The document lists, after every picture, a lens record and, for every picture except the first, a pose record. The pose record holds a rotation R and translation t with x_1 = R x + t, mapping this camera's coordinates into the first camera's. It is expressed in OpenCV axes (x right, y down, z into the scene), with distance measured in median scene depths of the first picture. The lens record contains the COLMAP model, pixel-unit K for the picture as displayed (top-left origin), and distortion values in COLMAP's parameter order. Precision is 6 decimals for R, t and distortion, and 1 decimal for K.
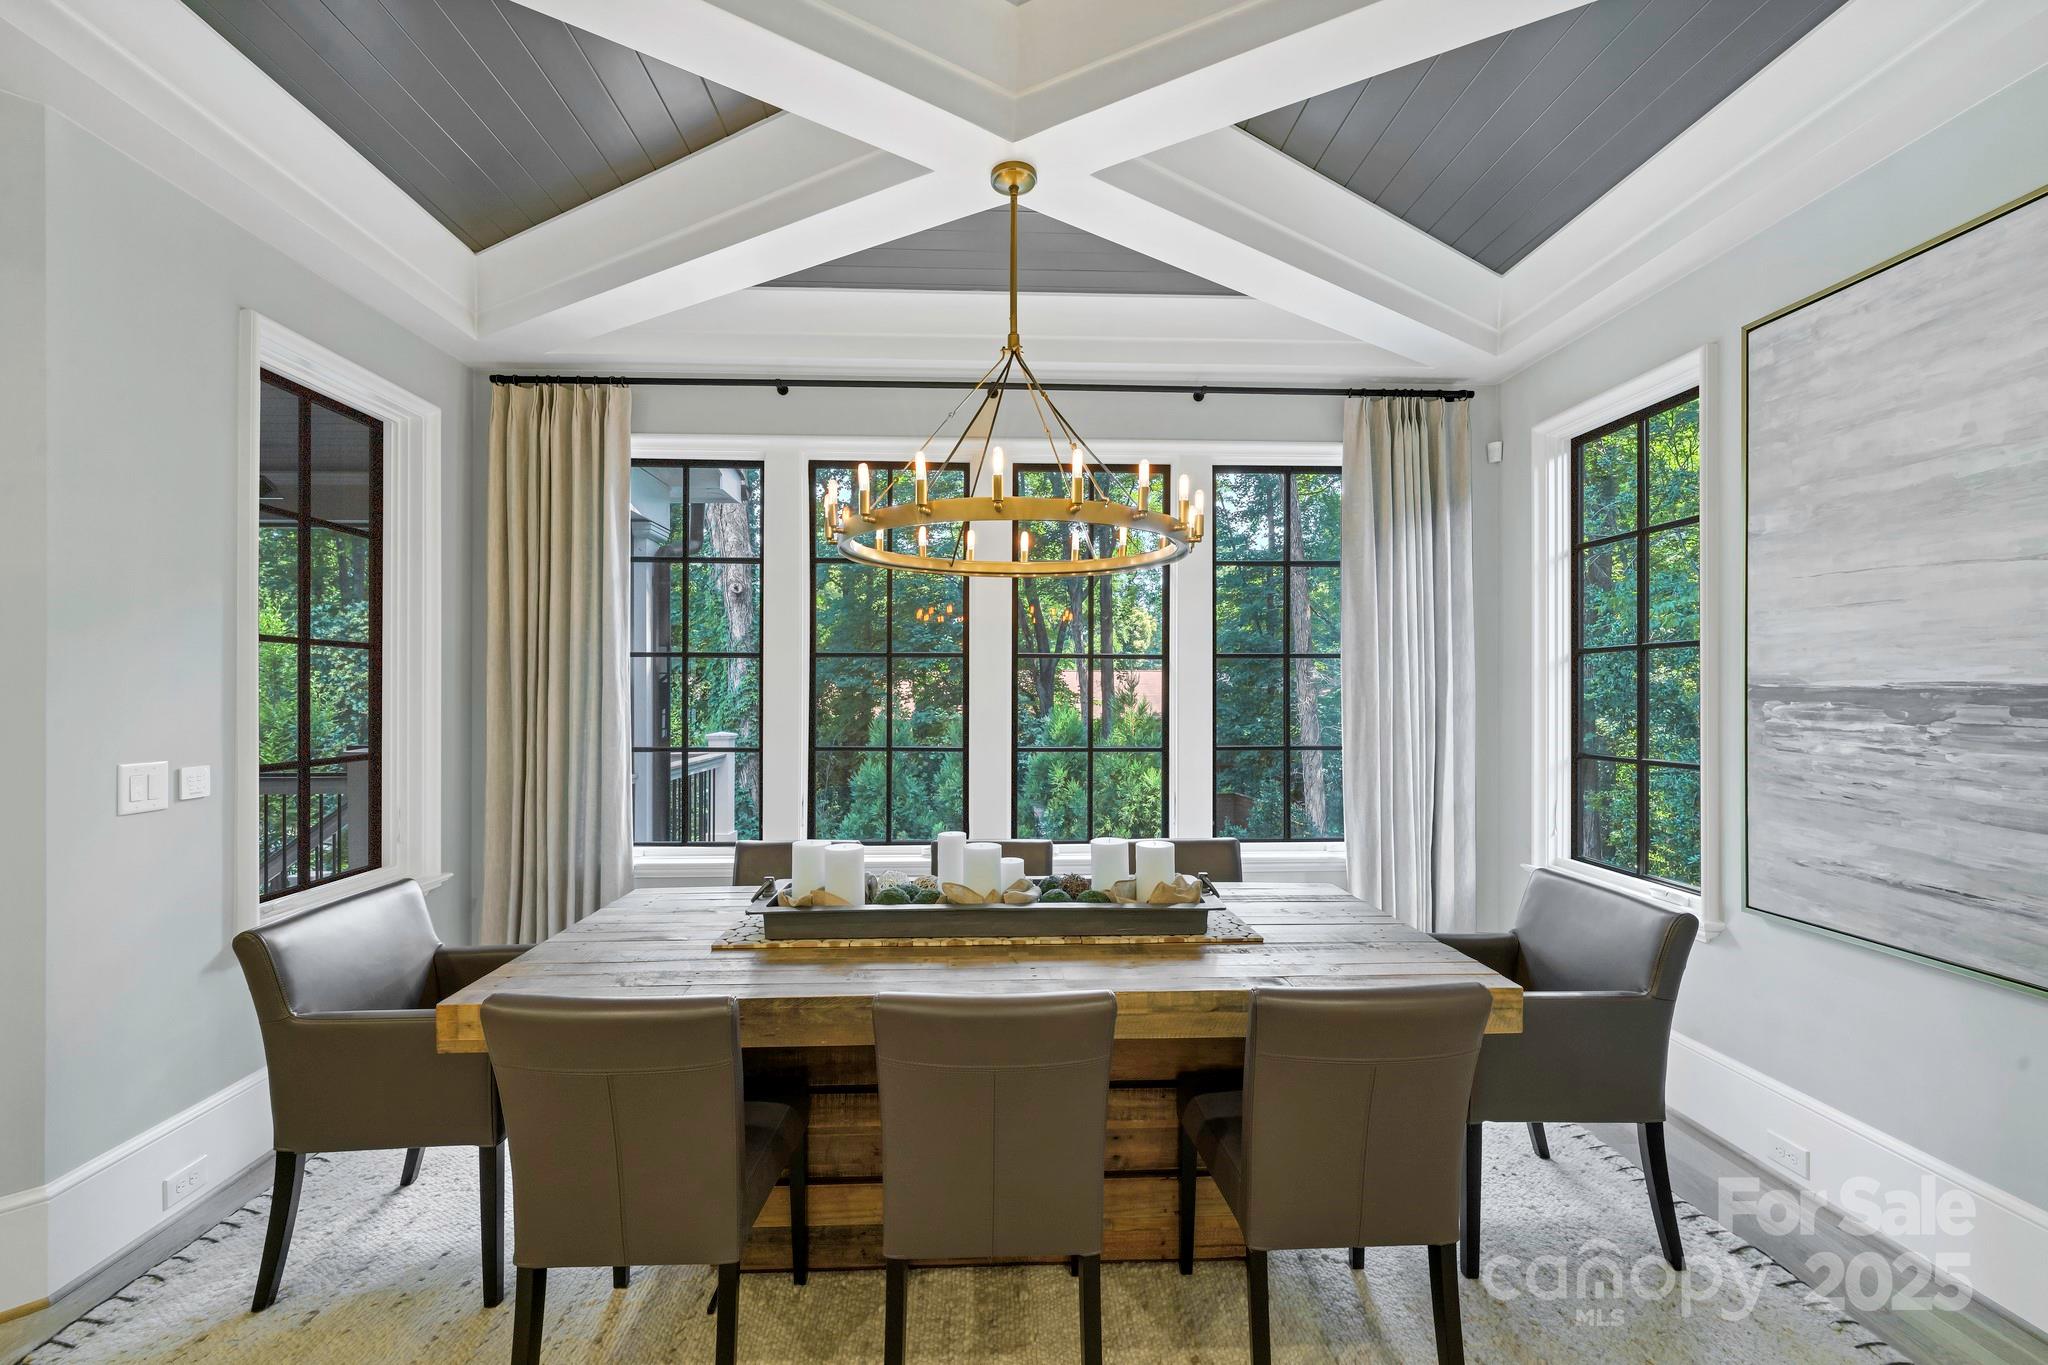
lens RADIAL K [[873.9, 0, 1025.6], [0, 873.9, 681.2], [0, 0, 1]] dist [0.009980, -0.000451]
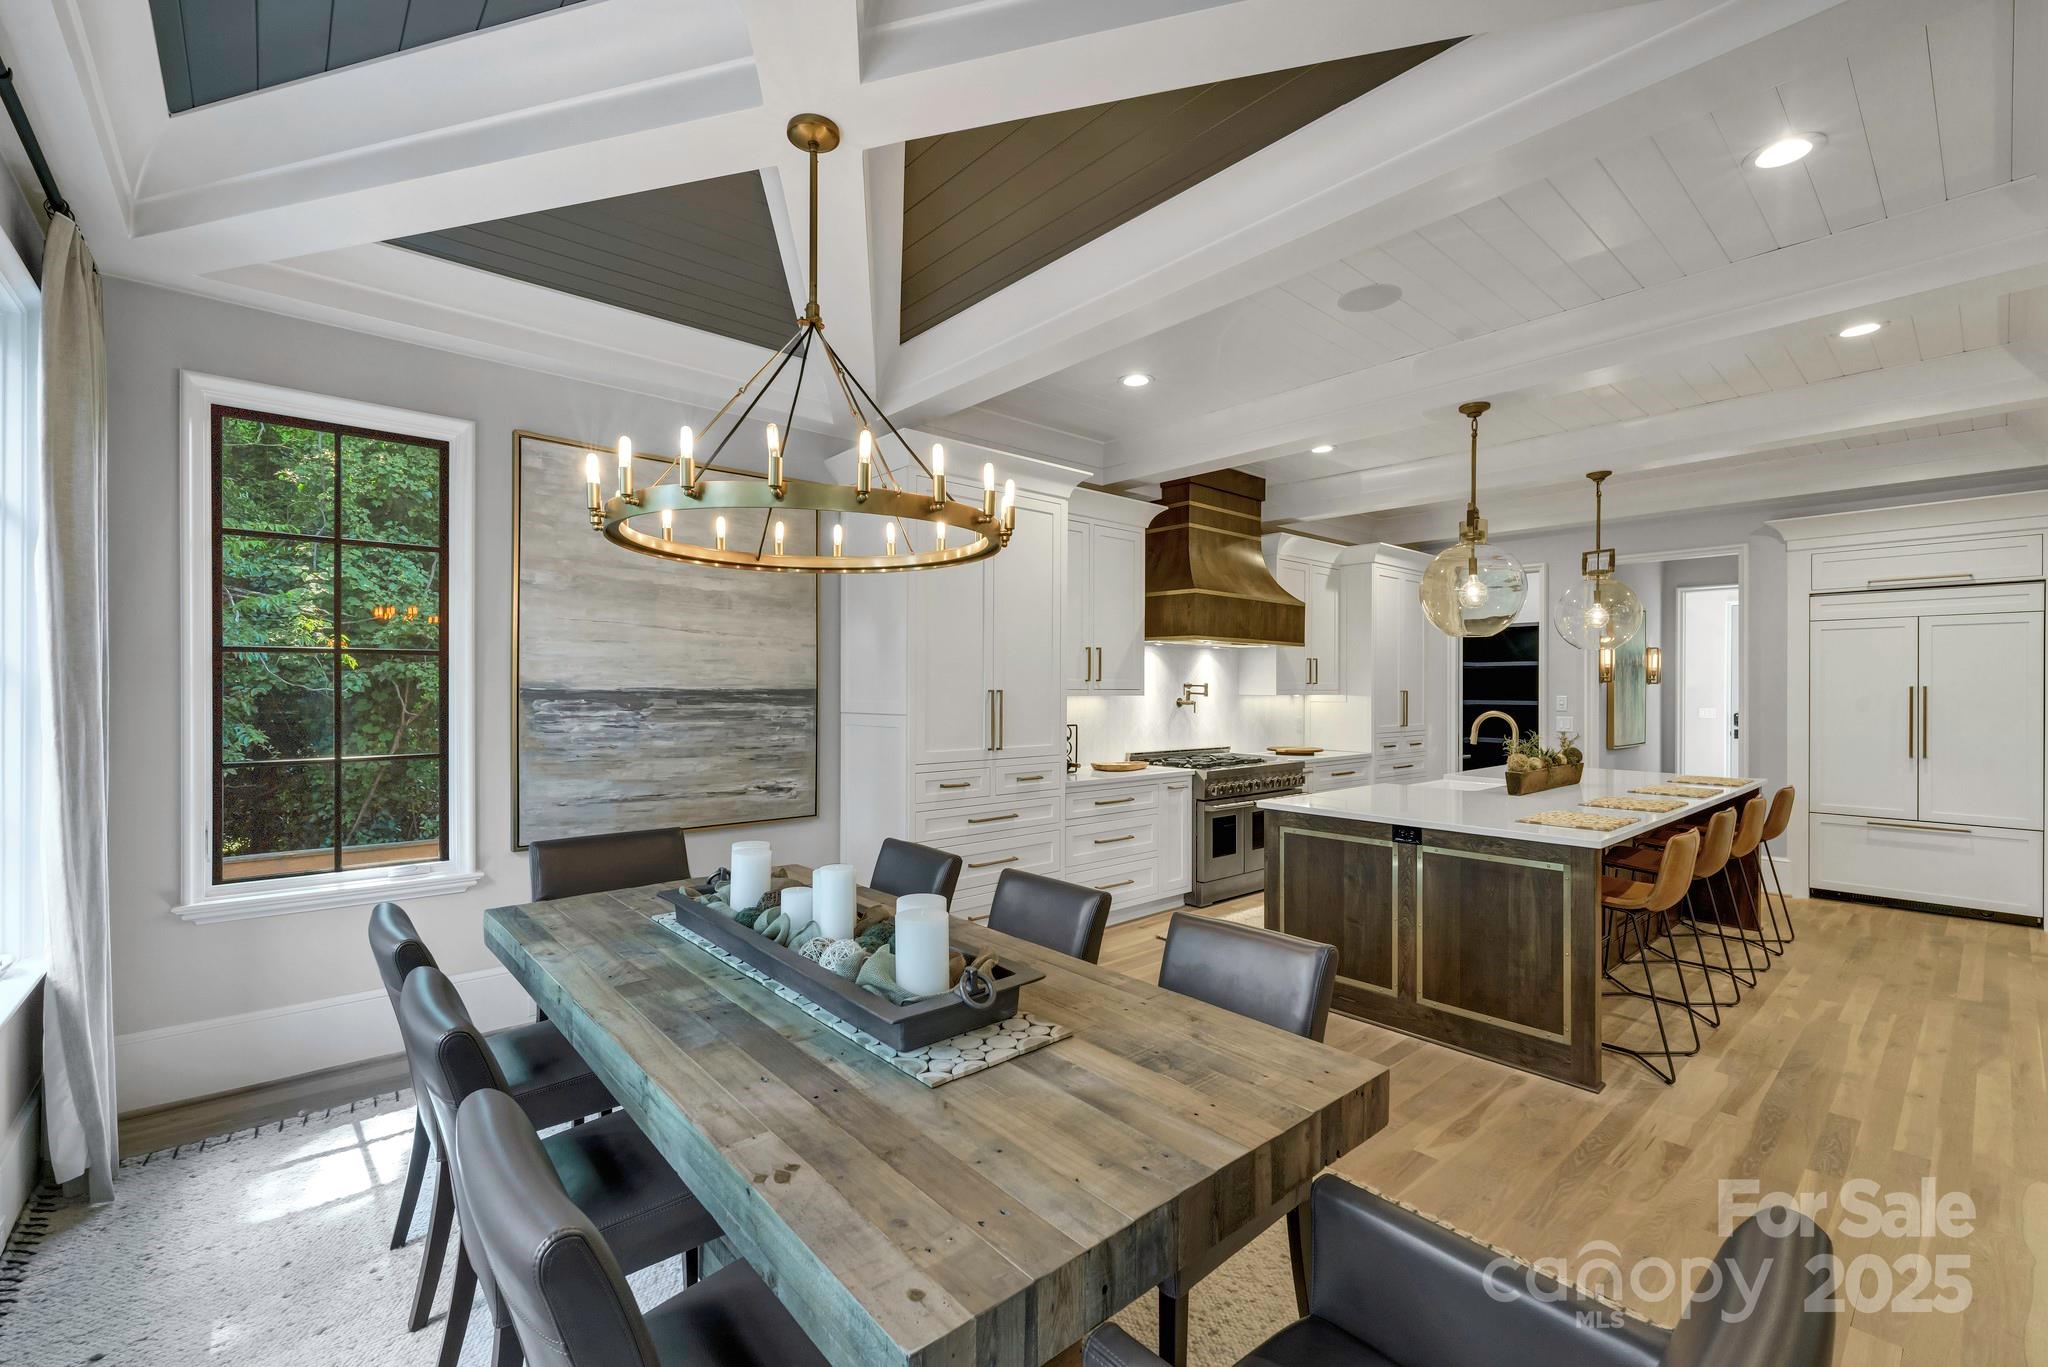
lens RADIAL K [[873.9, 0, 1027.0], [0, 873.9, 690.9], [0, 0, 1]] dist [0.009980, -0.000451]
pose [[-0.606976, -0.001745, 0.794718, -0.892159], [-0.007598, 0.999965, -0.003607, 0.007978], [-0.794684, -0.008228, -0.606967, 1.377068]]
